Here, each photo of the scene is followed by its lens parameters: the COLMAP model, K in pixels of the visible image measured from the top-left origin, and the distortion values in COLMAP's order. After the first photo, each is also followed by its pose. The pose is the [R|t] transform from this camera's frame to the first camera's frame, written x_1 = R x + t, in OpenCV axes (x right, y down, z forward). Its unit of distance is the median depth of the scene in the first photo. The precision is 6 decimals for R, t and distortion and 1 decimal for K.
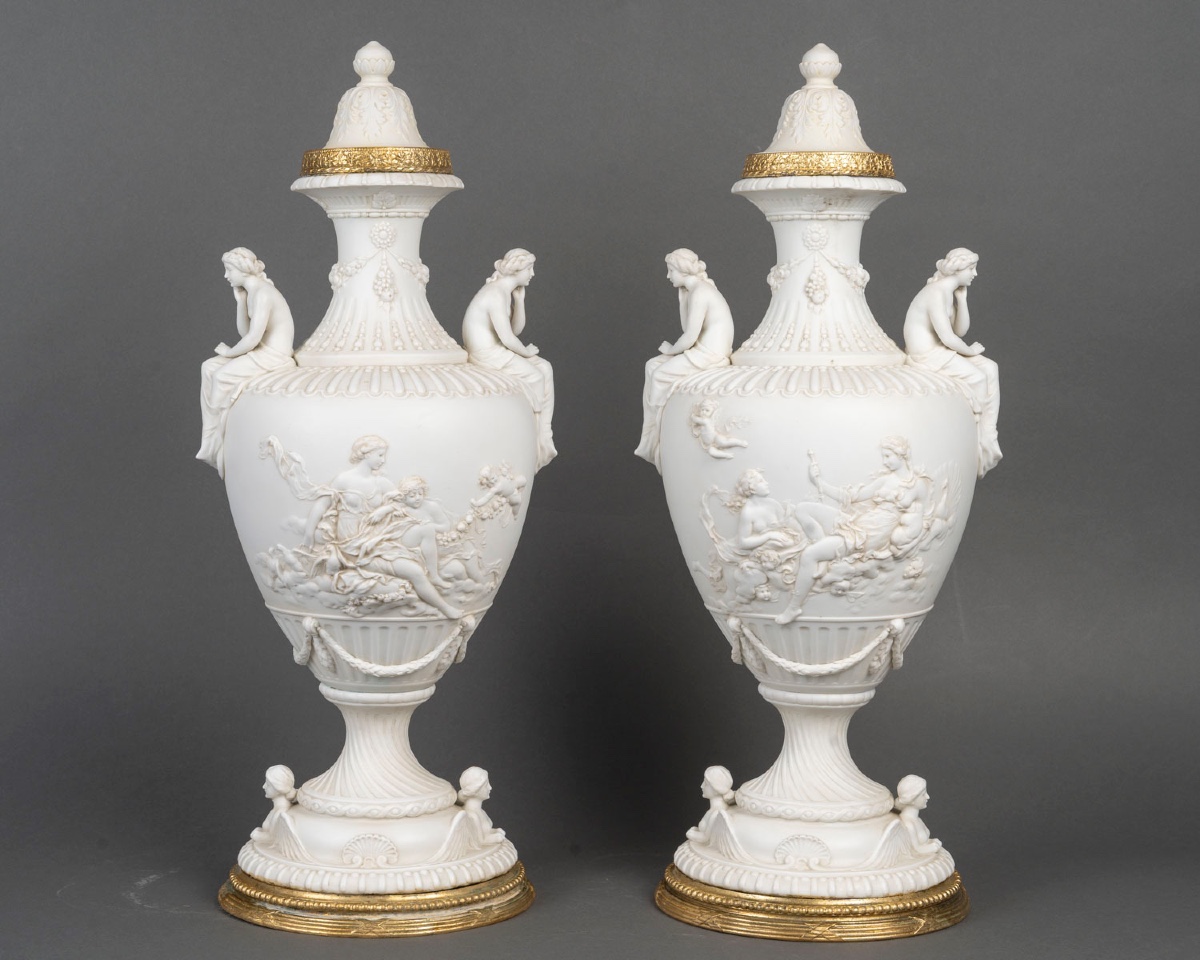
lens RADIAL K [[2678.1, 0, 600.4], [0, 2678.1, 487.2], [0, 0, 1]] dist [-0.031840, 0.000000]
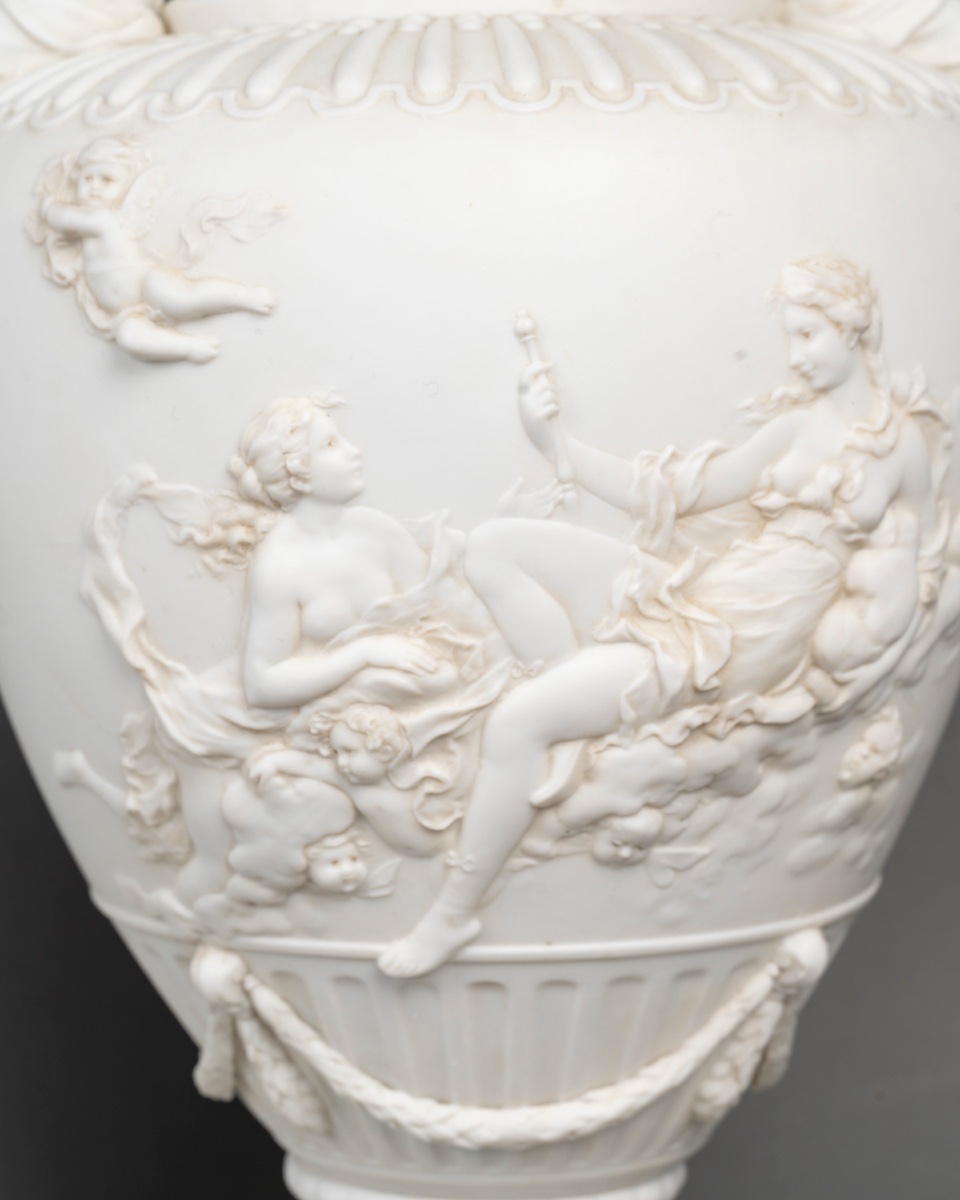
lens RADIAL K [[3508.7, 0, 471.8], [0, 3508.7, 604.6], [0, 0, 1]] dist [0.082572, 0.000000]
pose [[0.978915, -0.033417, 0.201516, 0.004399], [0.029700, 0.999329, 0.021444, 0.006462], [-0.202097, -0.015007, 0.979250, 0.661755]]
